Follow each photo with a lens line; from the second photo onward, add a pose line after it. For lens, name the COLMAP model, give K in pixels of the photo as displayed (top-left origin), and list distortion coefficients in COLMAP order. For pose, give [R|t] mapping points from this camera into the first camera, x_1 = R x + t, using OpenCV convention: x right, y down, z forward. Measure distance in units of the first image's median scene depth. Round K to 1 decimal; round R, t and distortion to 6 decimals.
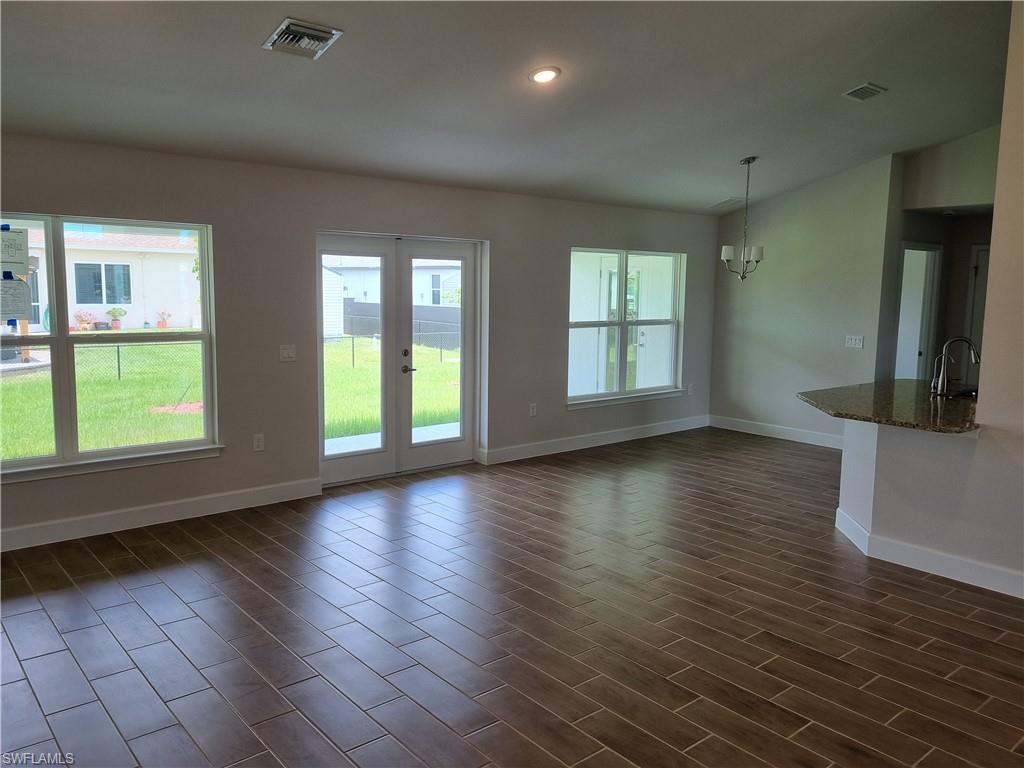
lens RADIAL K [[777.1, 0, 512.0], [0, 777.1, 384.0], [0, 0, 1]] dist [0.002268, 0.001391]
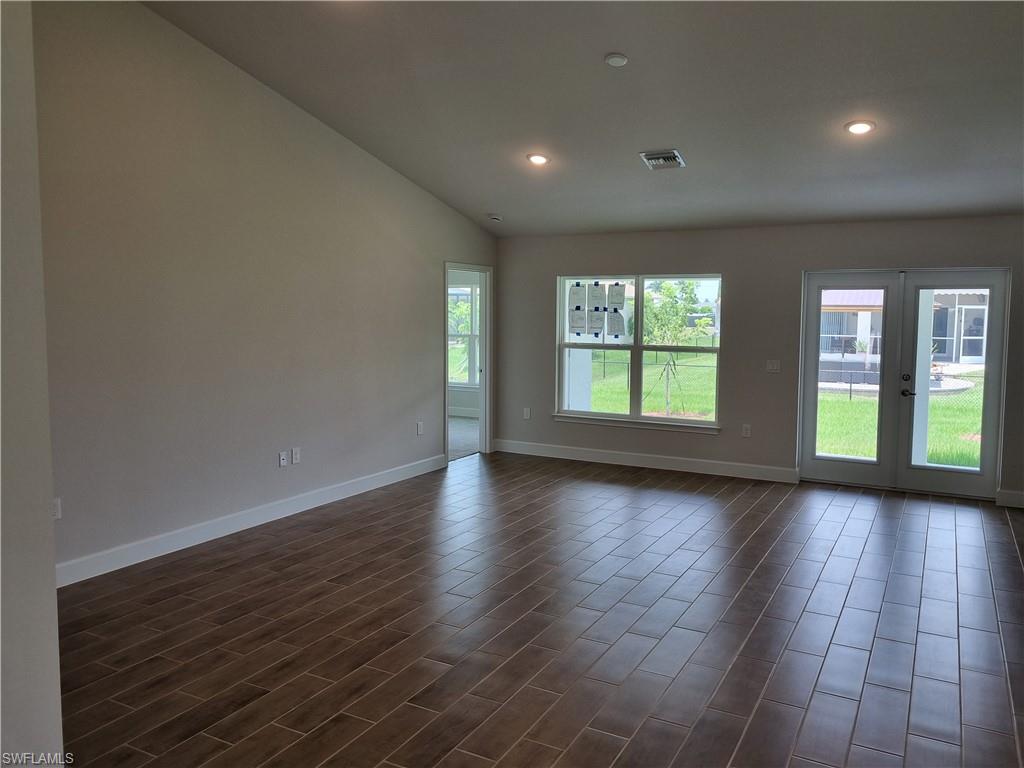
lens RADIAL K [[777.1, 0, 512.0], [0, 777.1, 384.0], [0, 0, 1]] dist [0.002268, 0.001391]
pose [[0.345323, 0.086076, -0.934528, 0.791123], [-0.110487, 0.992589, 0.050597, -0.029344], [0.931957, 0.085781, 0.352274, 0.134721]]
